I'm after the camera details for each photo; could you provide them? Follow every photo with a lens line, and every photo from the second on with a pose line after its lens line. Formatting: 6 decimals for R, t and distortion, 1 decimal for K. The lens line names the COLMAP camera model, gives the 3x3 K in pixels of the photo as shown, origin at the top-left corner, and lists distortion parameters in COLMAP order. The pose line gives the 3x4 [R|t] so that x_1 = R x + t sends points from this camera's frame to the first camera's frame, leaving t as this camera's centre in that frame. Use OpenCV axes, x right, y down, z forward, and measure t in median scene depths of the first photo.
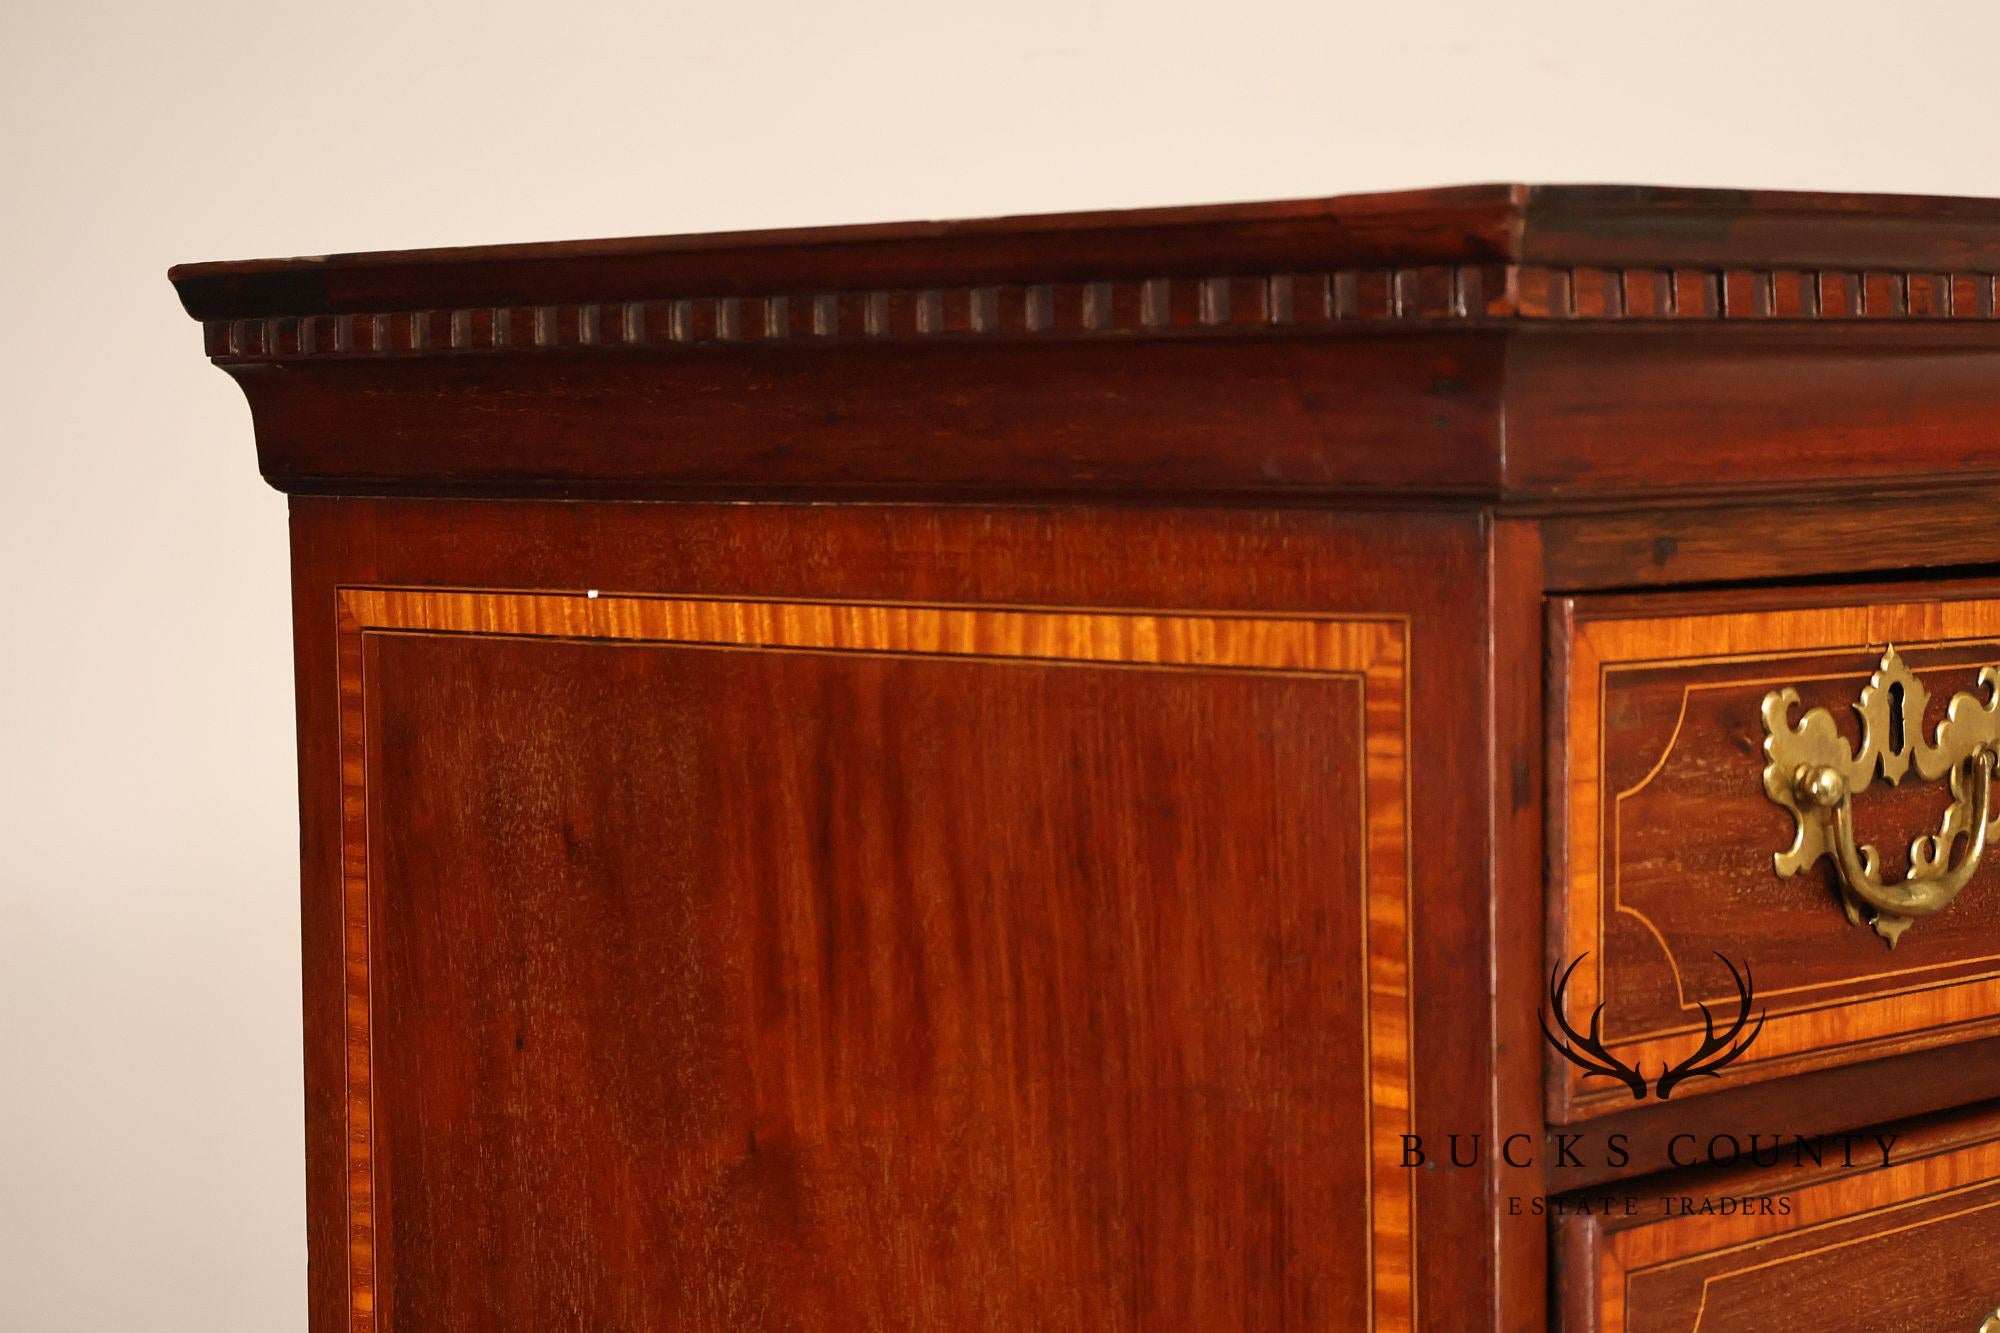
lens RADIAL K [[4020.9, 0, 1000.0], [0, 4020.9, 666.5], [0, 0, 1]] dist [0.020358, -0.113218]
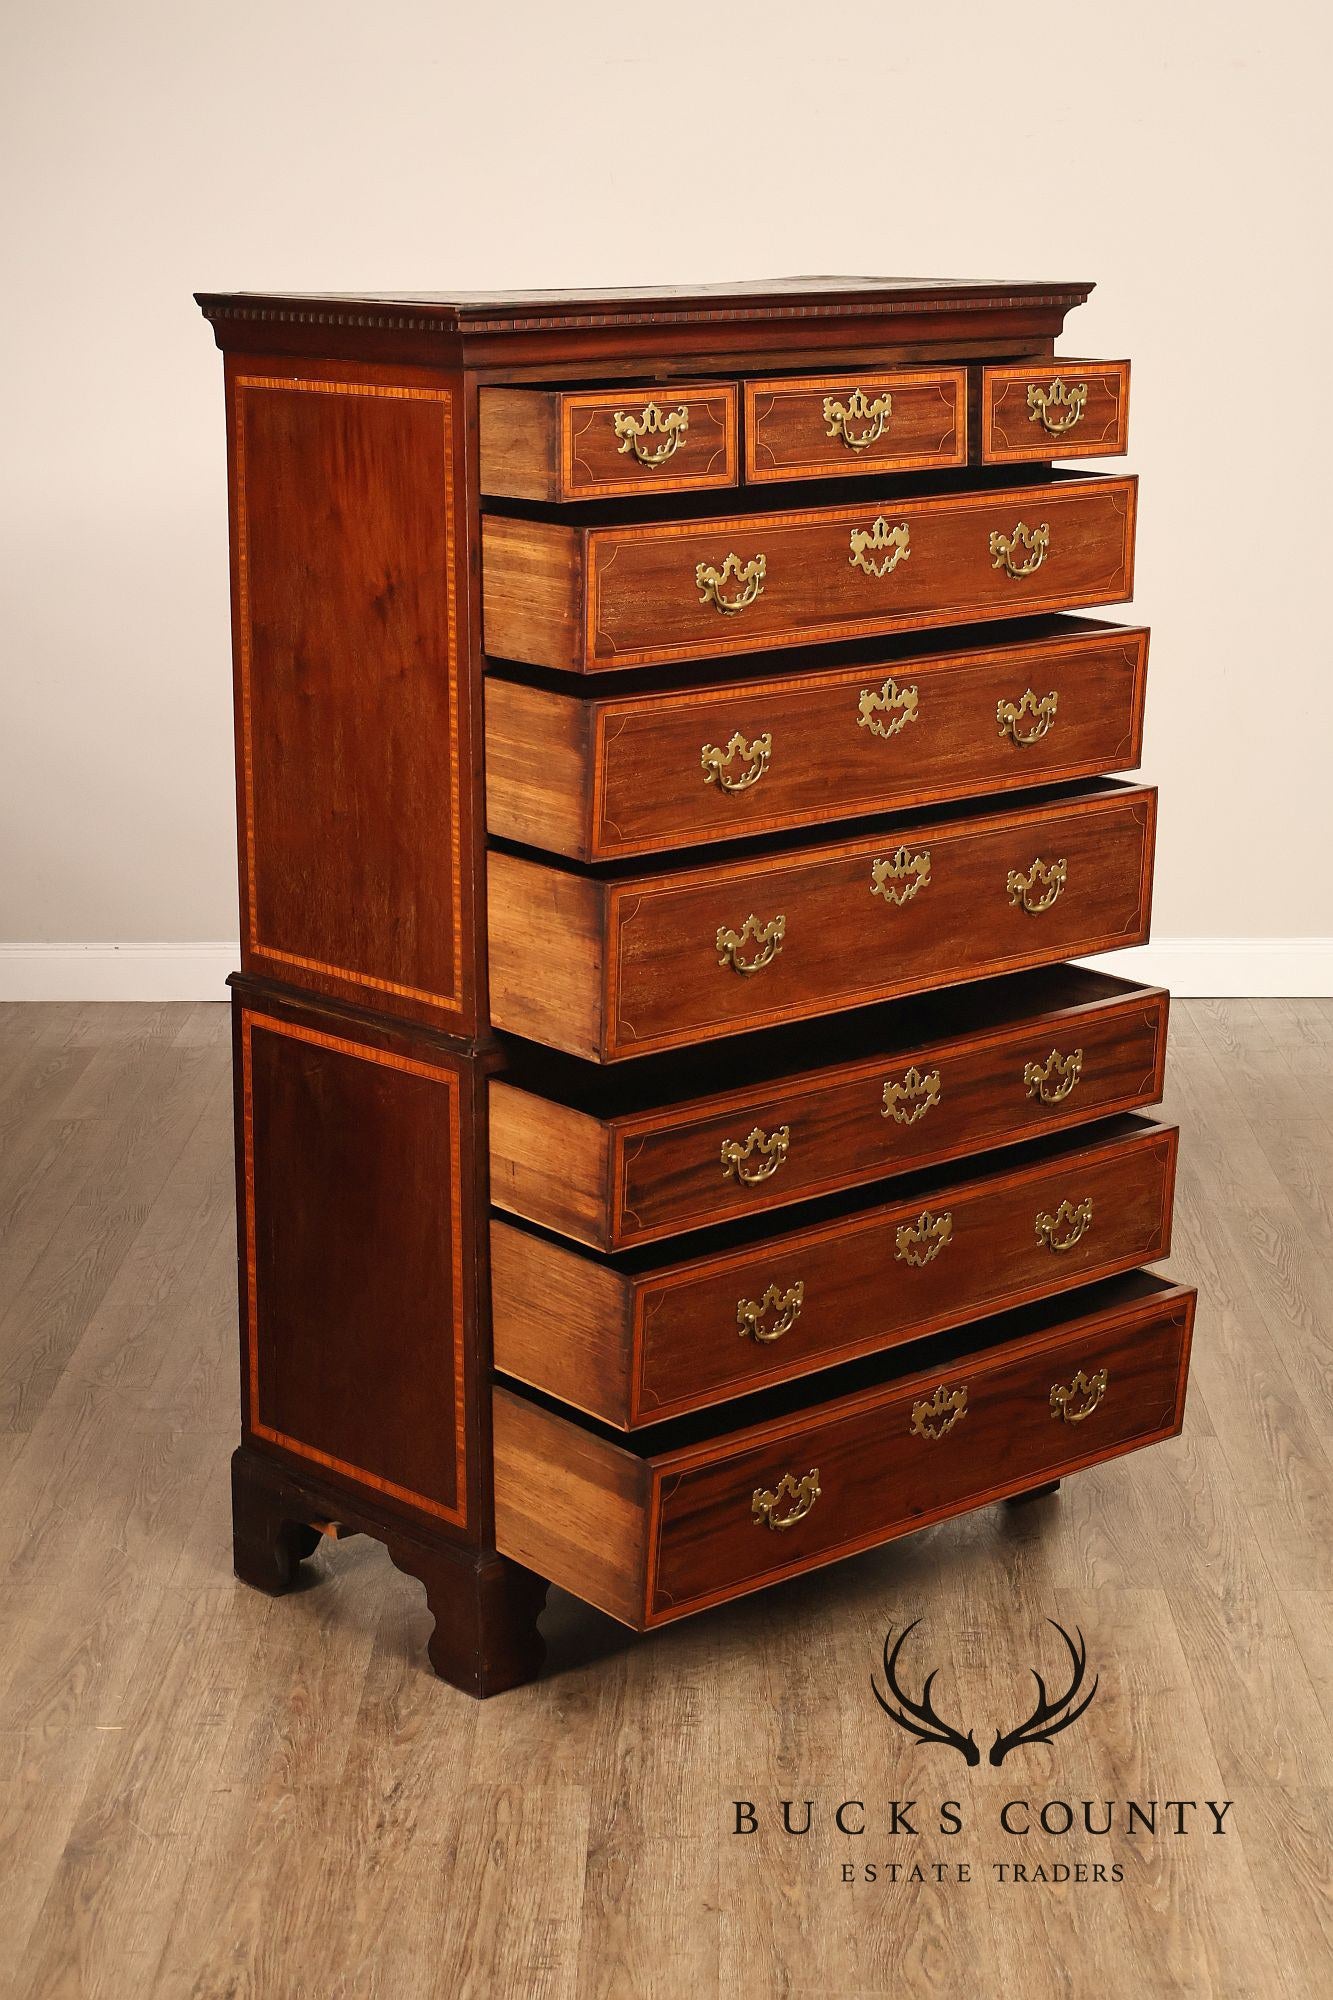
lens RADIAL K [[3626.1, 0, 666.5], [0, 3626.1, 1000.0], [0, 0, 1]] dist [-0.010086, 0.078755]
pose [[0.998610, 0.022214, -0.047808, 0.525480], [-0.013924, 0.985820, 0.167227, -0.019306], [0.050845, -0.166329, 0.984759, -3.075704]]
